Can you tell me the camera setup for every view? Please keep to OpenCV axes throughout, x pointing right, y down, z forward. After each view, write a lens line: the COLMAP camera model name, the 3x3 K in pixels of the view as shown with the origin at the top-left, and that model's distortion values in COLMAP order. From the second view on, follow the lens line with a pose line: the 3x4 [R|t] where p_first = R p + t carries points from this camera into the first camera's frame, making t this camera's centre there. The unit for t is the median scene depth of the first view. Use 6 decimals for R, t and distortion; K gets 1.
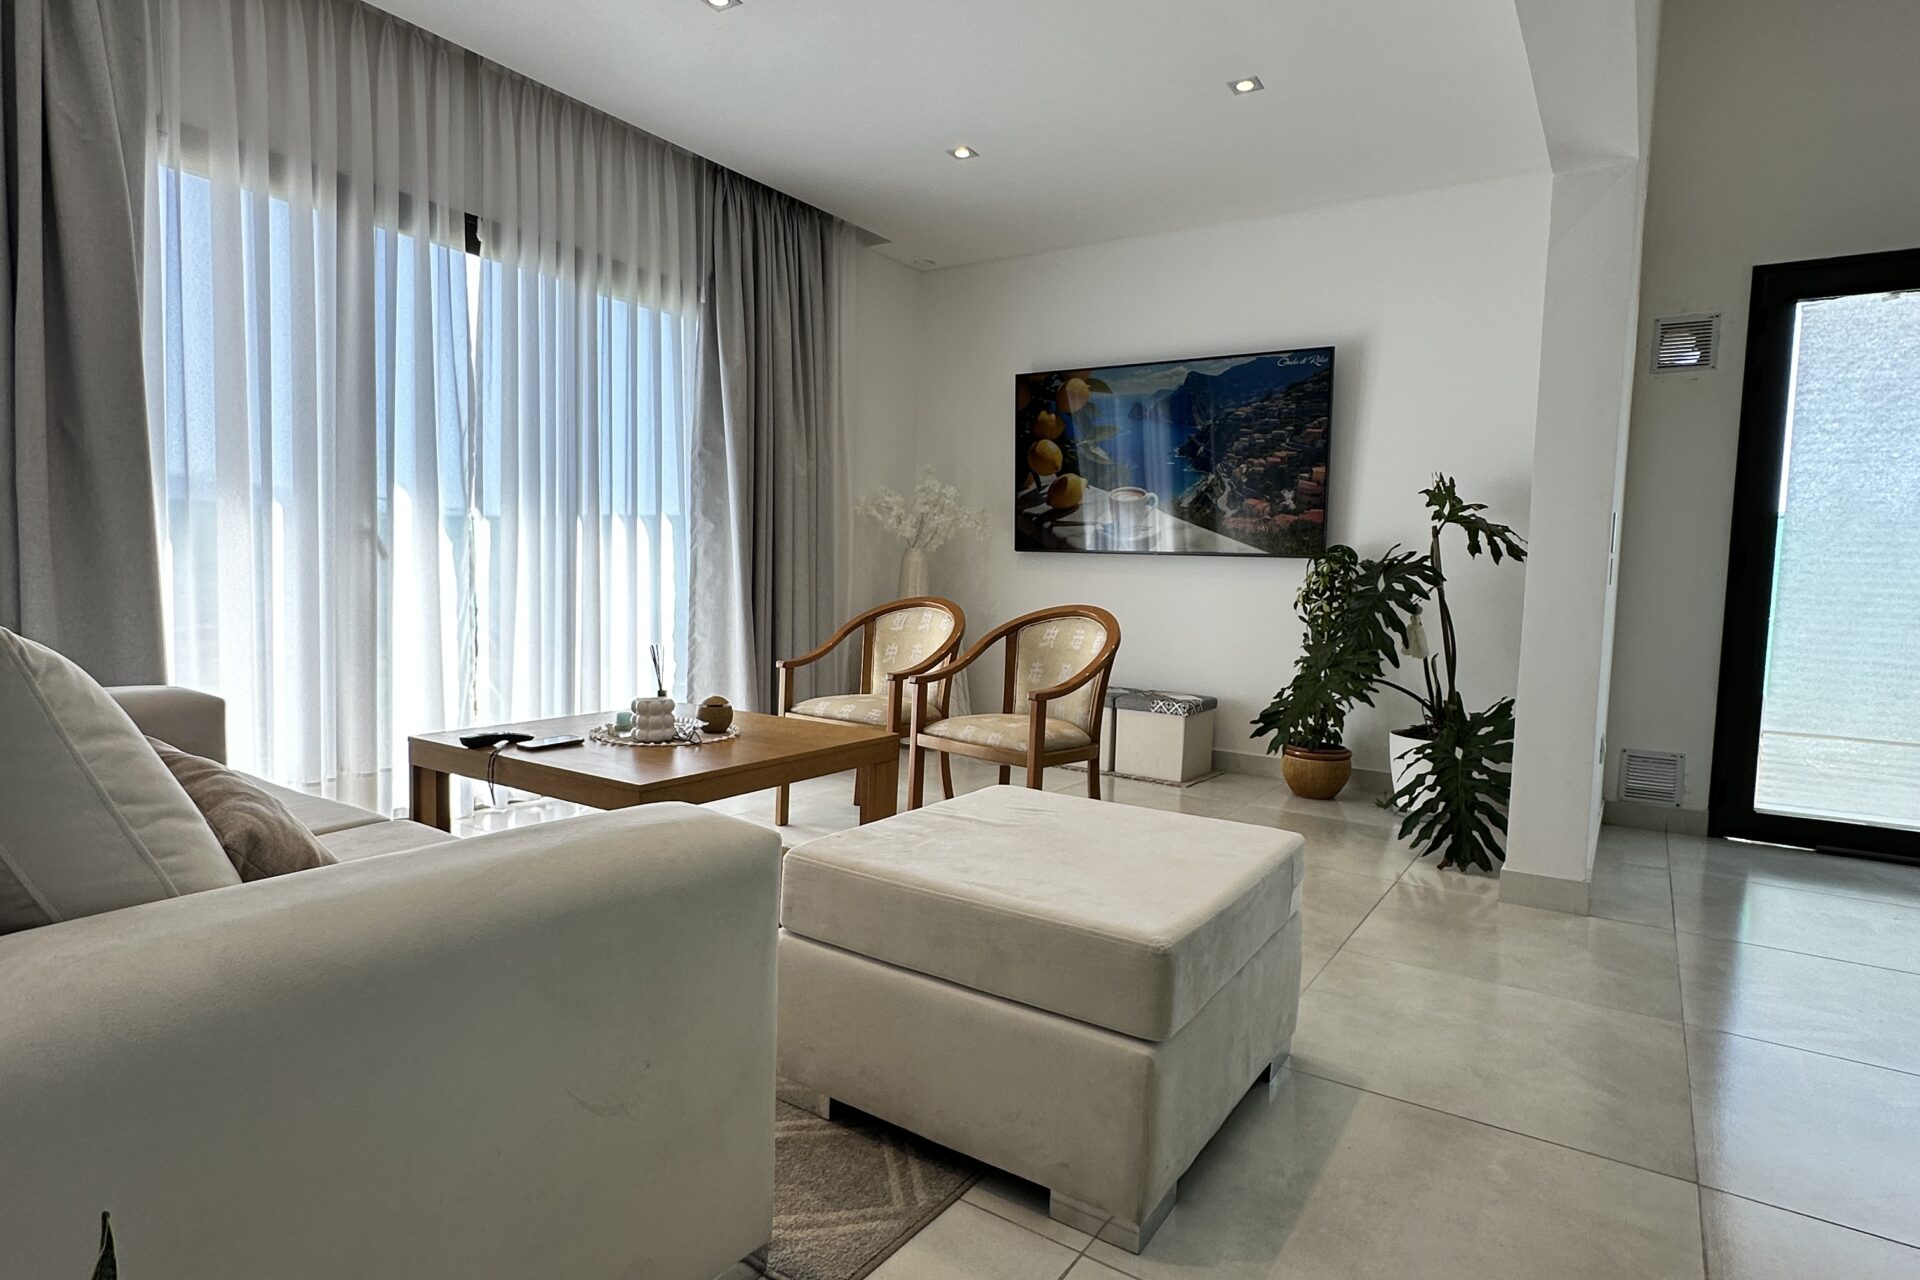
lens RADIAL K [[1027.6, 0, 950.7], [0, 1027.6, 642.1], [0, 0, 1]] dist [0.005692, -0.002087]
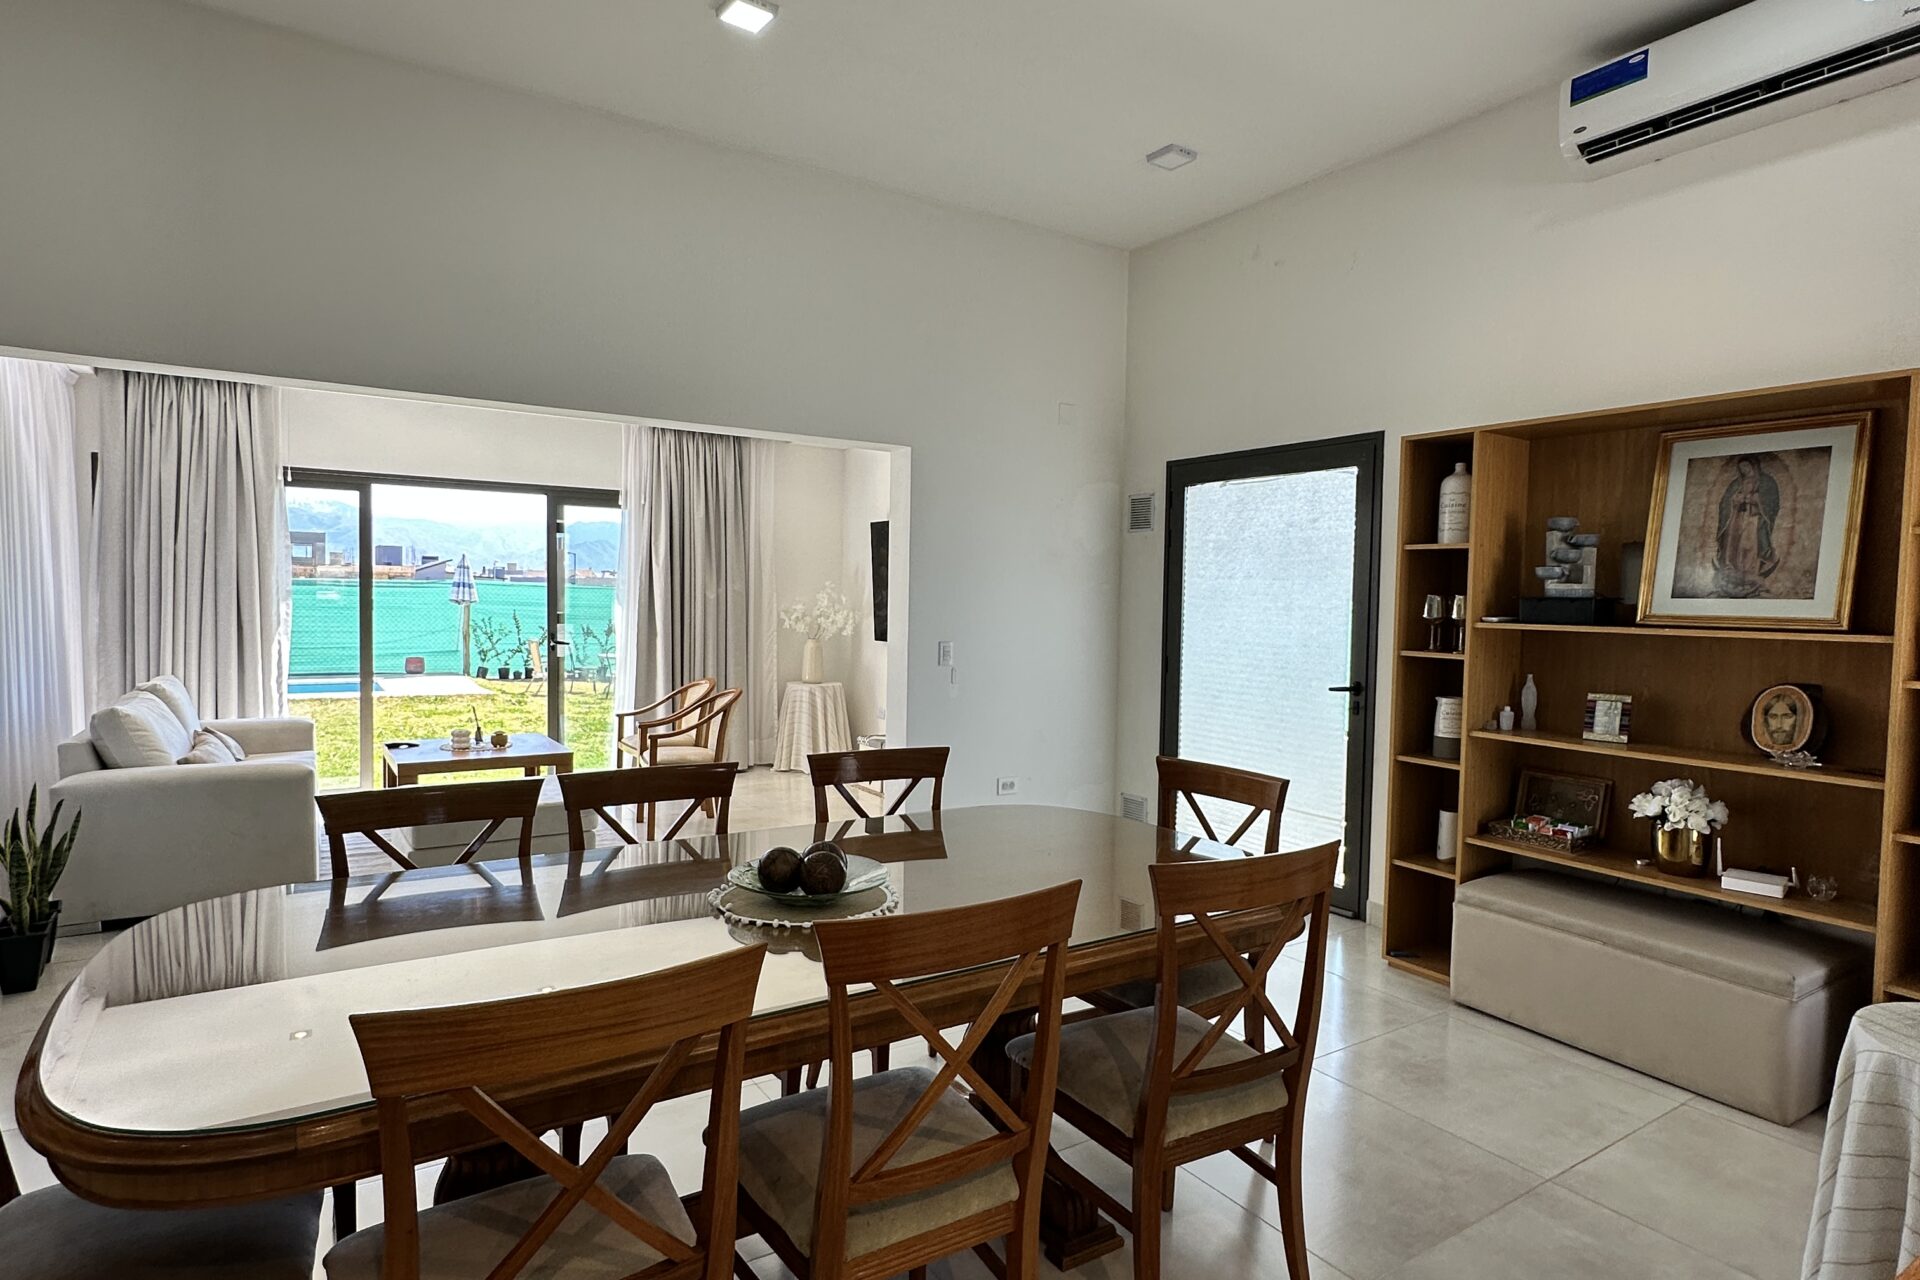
lens RADIAL K [[1027.6, 0, 949.6], [0, 1027.6, 637.9], [0, 0, 1]] dist [0.005692, -0.002087]
pose [[0.917501, 0.003077, -0.397722, 1.080269], [-0.021058, 0.998943, -0.040850, -0.051100], [0.397176, 0.045855, 0.916596, -0.440584]]
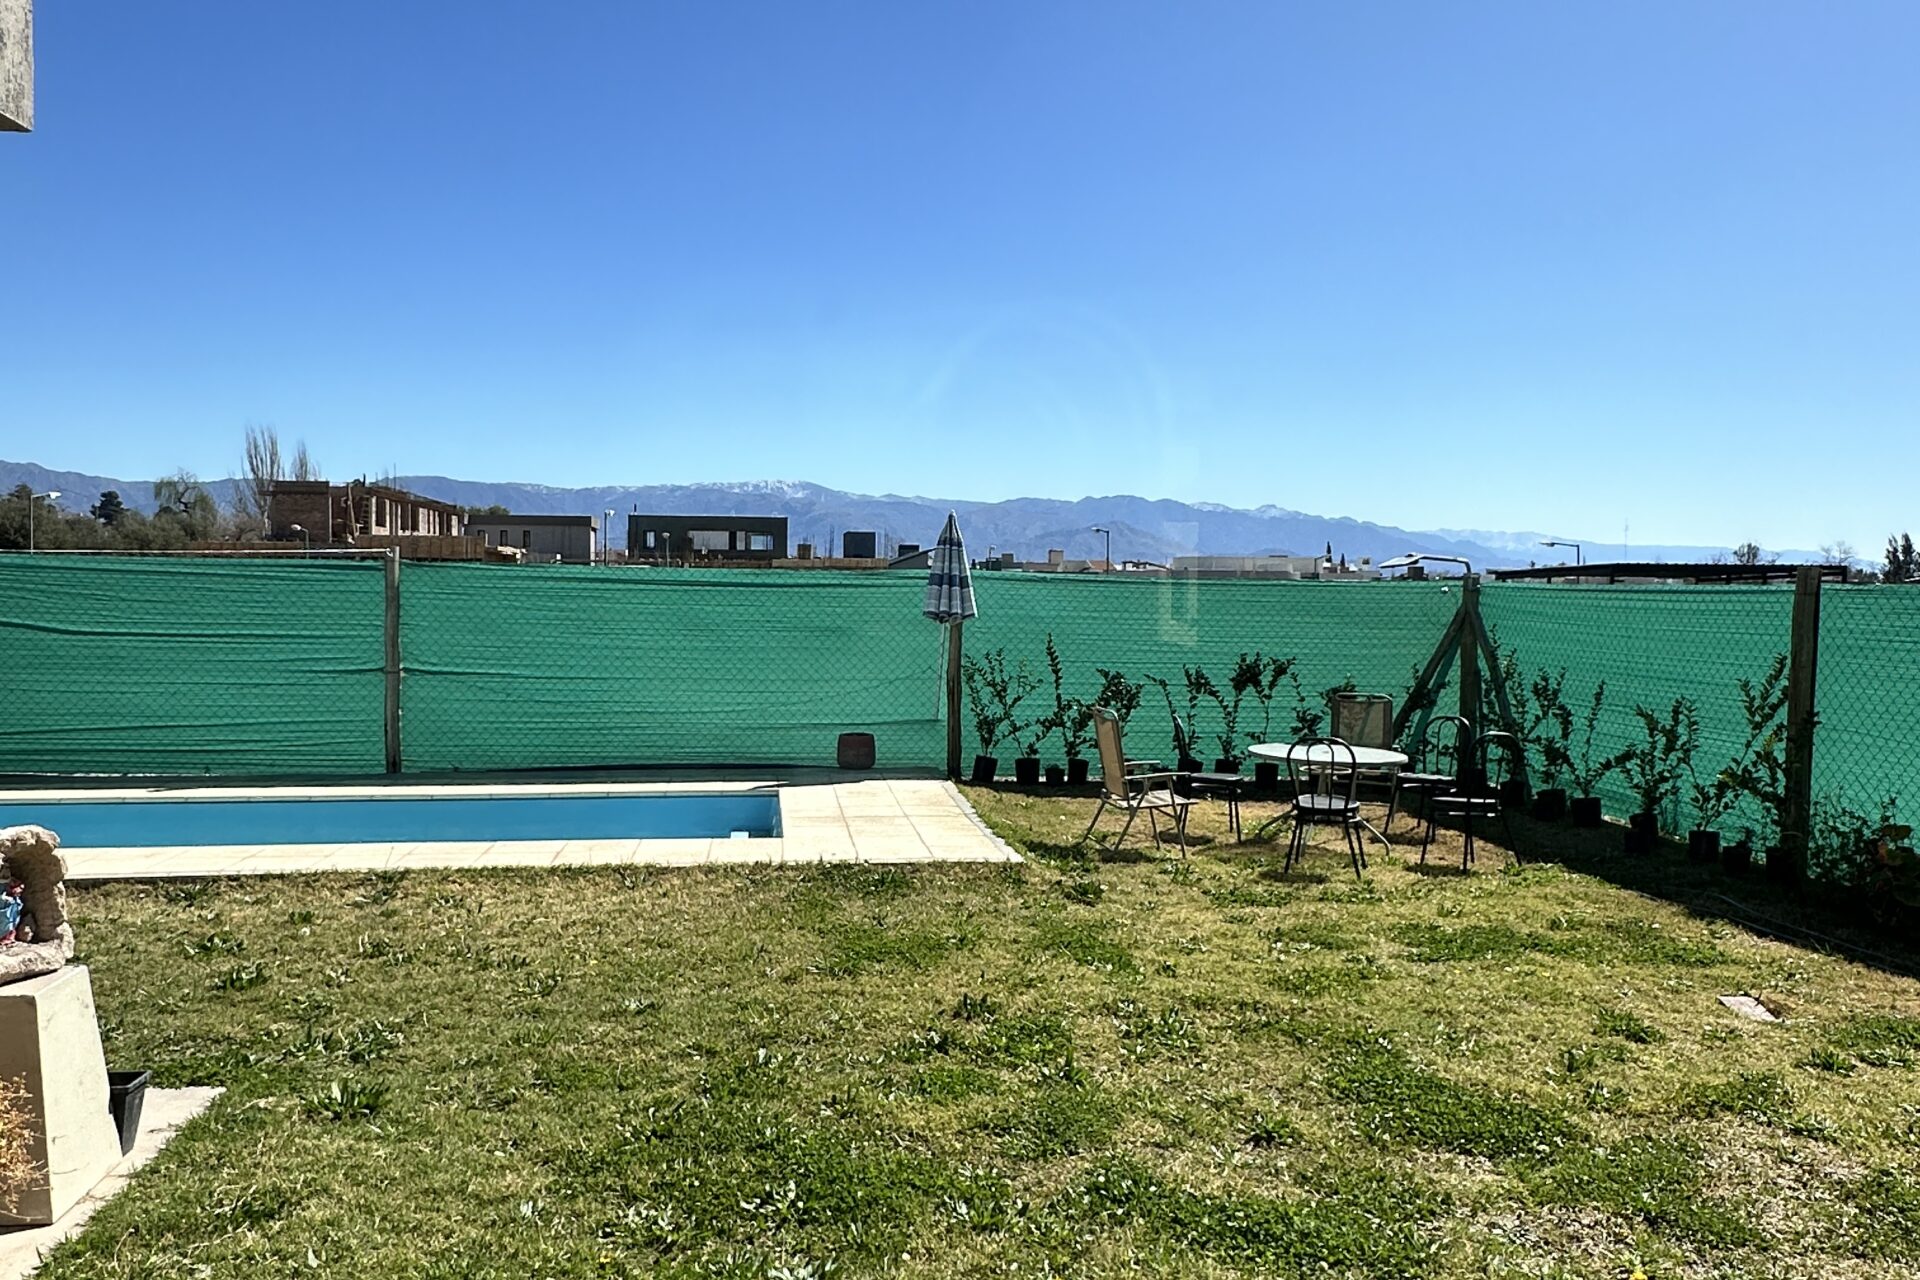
lens RADIAL K [[1438.8, 0, 966.2], [0, 1438.8, 640.3], [0, 0, 1]] dist [-0.009599, -0.000665]
pose [[0.669556, 0.004512, -0.742748, -0.469797], [-0.045838, 0.998327, -0.035256, -0.198886], [0.741346, 0.057652, 0.668642, 0.907844]]
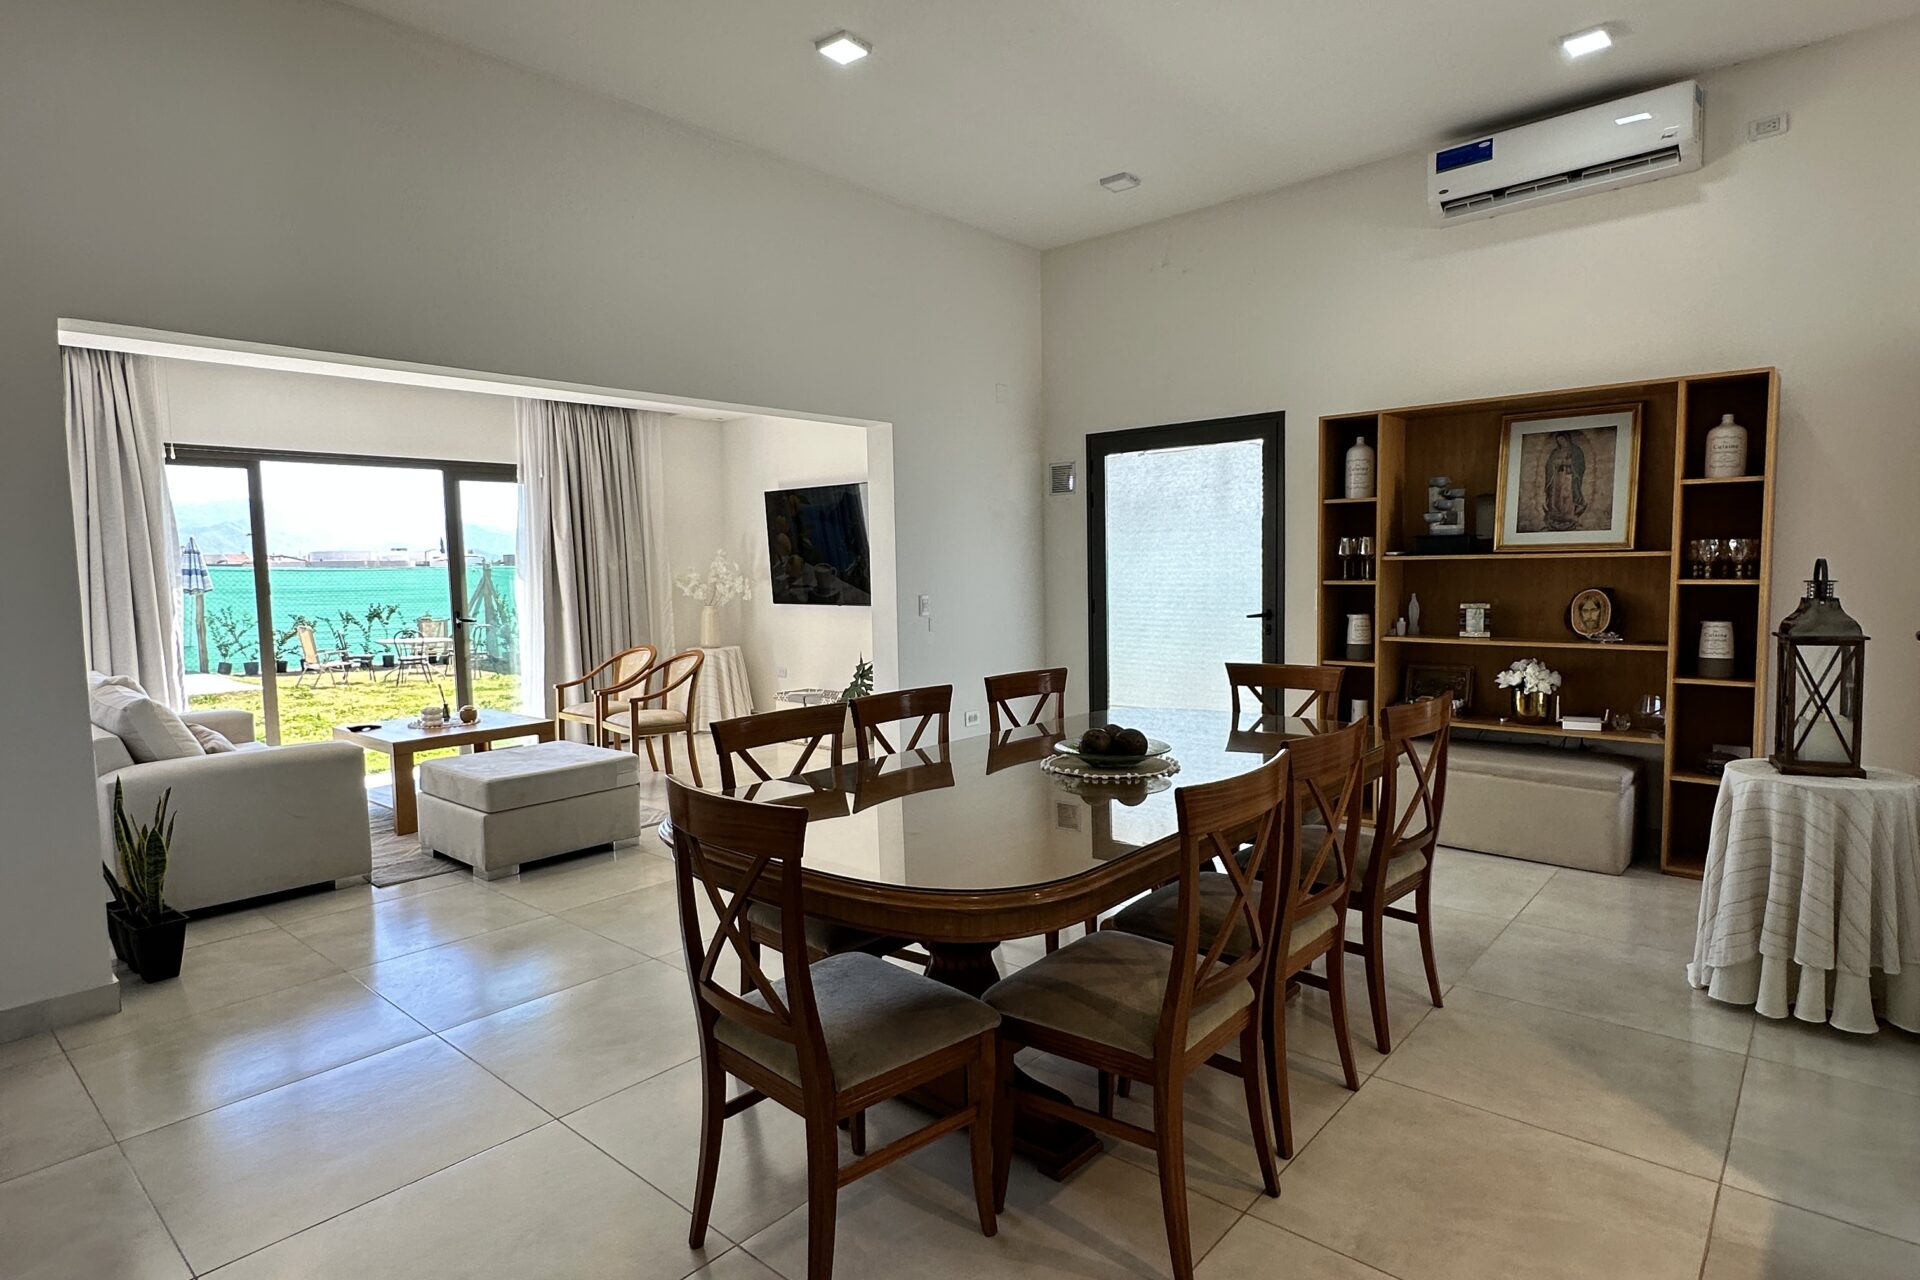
lens RADIAL K [[1027.6, 0, 946.3], [0, 1027.6, 638.5], [0, 0, 1]] dist [0.005692, -0.002087]
pose [[0.989276, -0.039632, -0.140577, 0.779888], [0.039191, 0.999214, -0.005909, -0.025413], [0.140701, 0.000337, 0.990052, -0.726120]]
